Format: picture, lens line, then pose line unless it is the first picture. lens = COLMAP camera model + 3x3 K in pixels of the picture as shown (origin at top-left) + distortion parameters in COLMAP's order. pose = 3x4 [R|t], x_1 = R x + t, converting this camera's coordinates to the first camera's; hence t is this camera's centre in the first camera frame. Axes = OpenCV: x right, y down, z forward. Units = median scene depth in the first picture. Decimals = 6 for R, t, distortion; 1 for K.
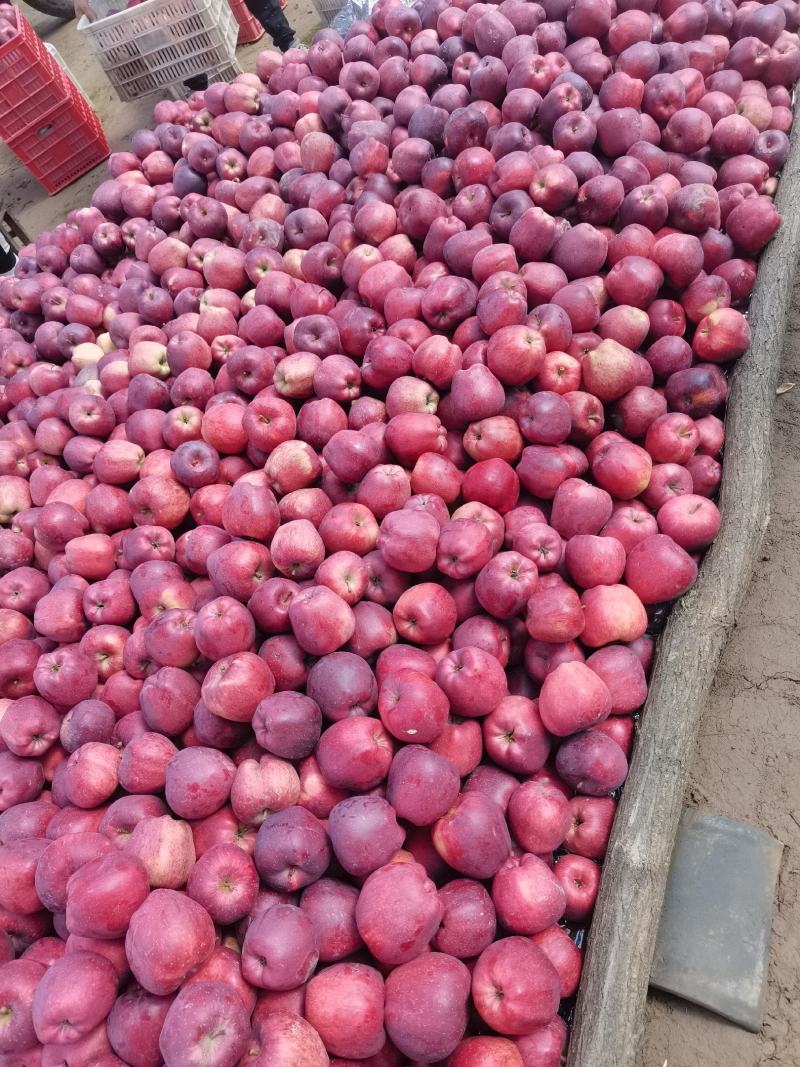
lens RADIAL K [[818.0, 0, 400.0], [0, 818.0, 533.5], [0, 0, 1]] dist [0.000039, -0.007490]
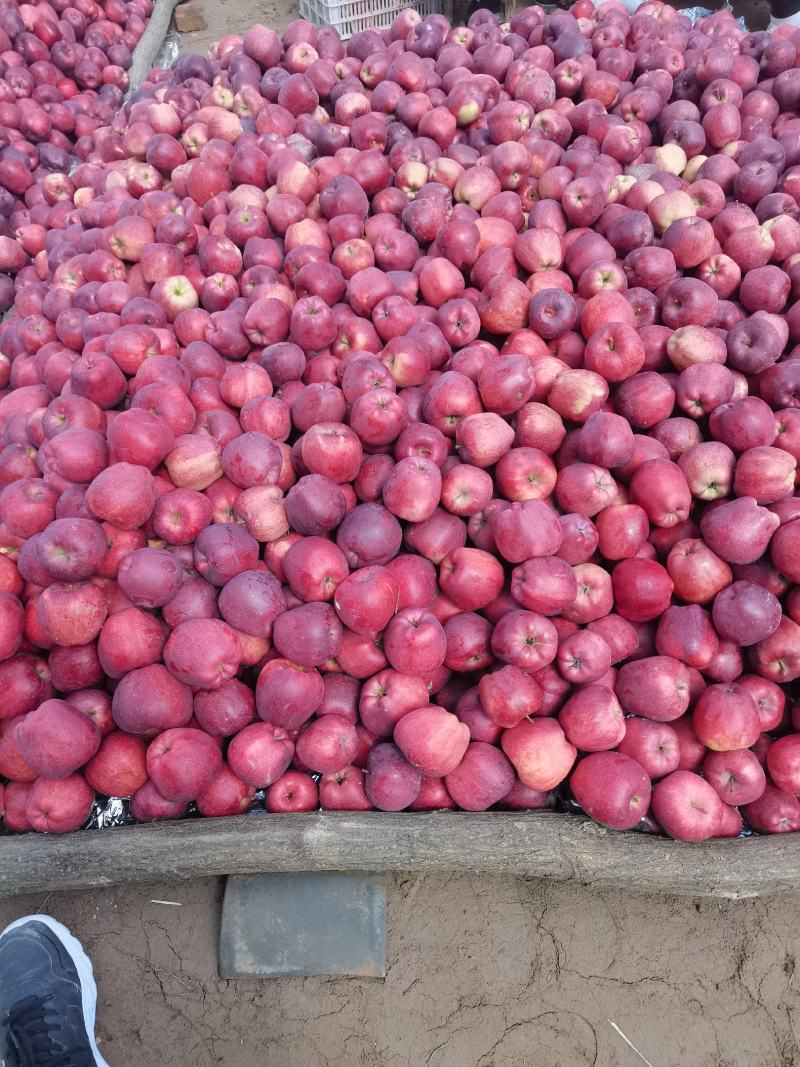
lens RADIAL K [[808.2, 0, 400.0], [0, 808.2, 533.5], [0, 0, 1]] dist [-0.000723, -0.007837]
pose [[0.371834, 0.890426, -0.262452, 0.210115], [-0.777152, 0.453221, 0.436607, -0.293598], [0.507715, 0.041620, 0.860519, 0.086375]]
